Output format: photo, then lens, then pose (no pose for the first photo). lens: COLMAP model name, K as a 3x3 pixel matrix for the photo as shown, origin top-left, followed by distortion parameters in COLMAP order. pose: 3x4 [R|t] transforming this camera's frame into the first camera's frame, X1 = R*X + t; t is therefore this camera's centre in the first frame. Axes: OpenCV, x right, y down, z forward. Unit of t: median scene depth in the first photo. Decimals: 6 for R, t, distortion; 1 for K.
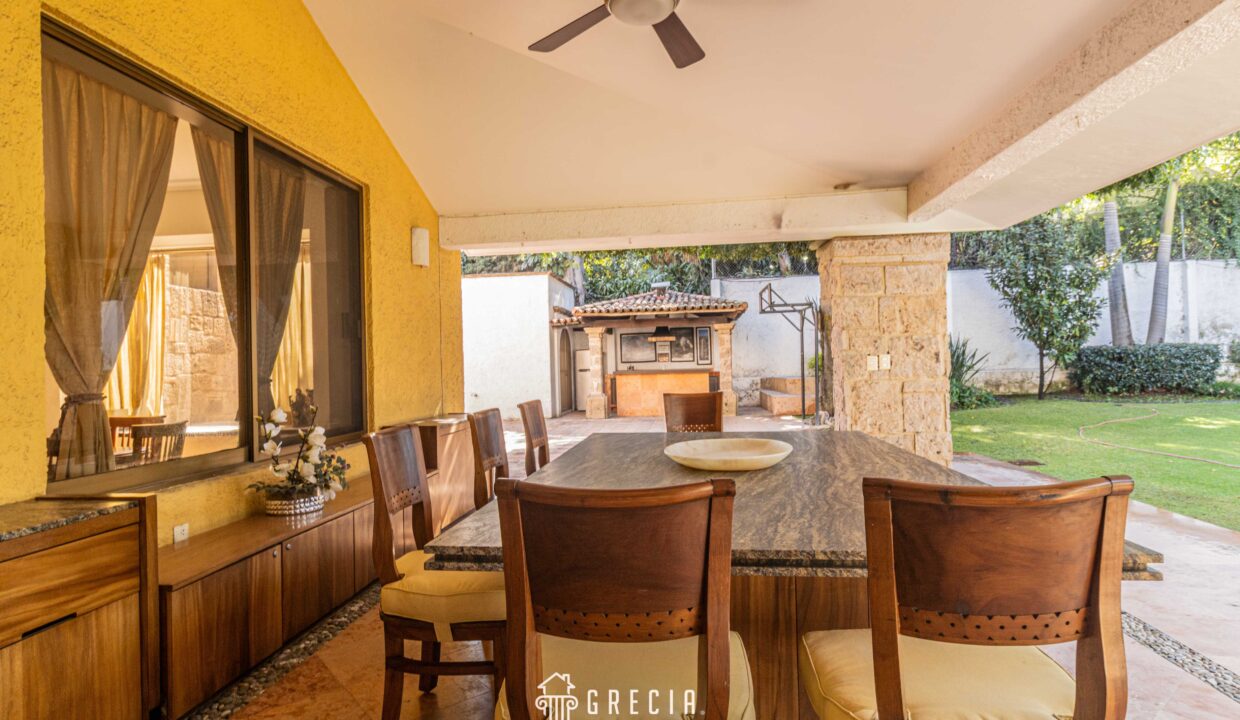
lens RADIAL K [[693.8, 0, 620.0], [0, 693.8, 360.0], [0, 0, 1]] dist [0.000057, -0.000006]
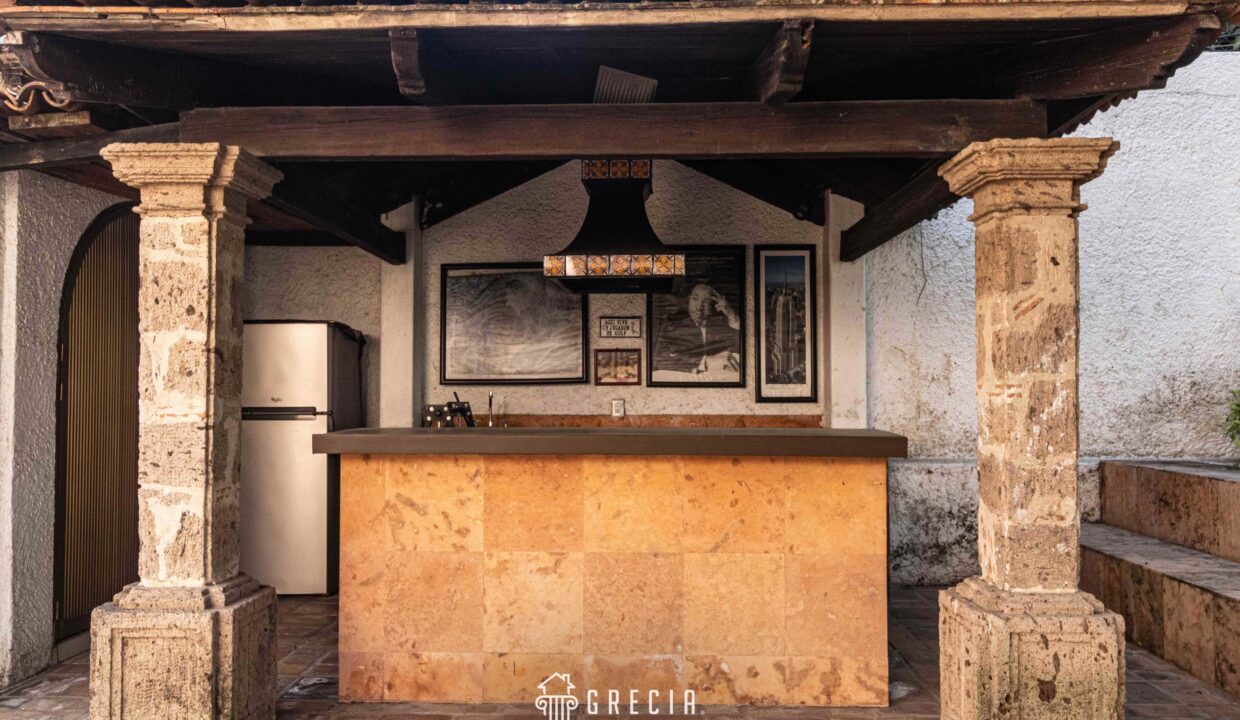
lens RADIAL K [[960.9, 0, 620.0], [0, 960.9, 360.0], [0, 0, 1]] dist [-0.002468, 0.003545]
pose [[0.997183, 0.030146, 0.068679, 0.040937], [-0.028629, 0.999326, -0.022969, 0.001768], [-0.069326, 0.020938, 0.997374, 0.675588]]
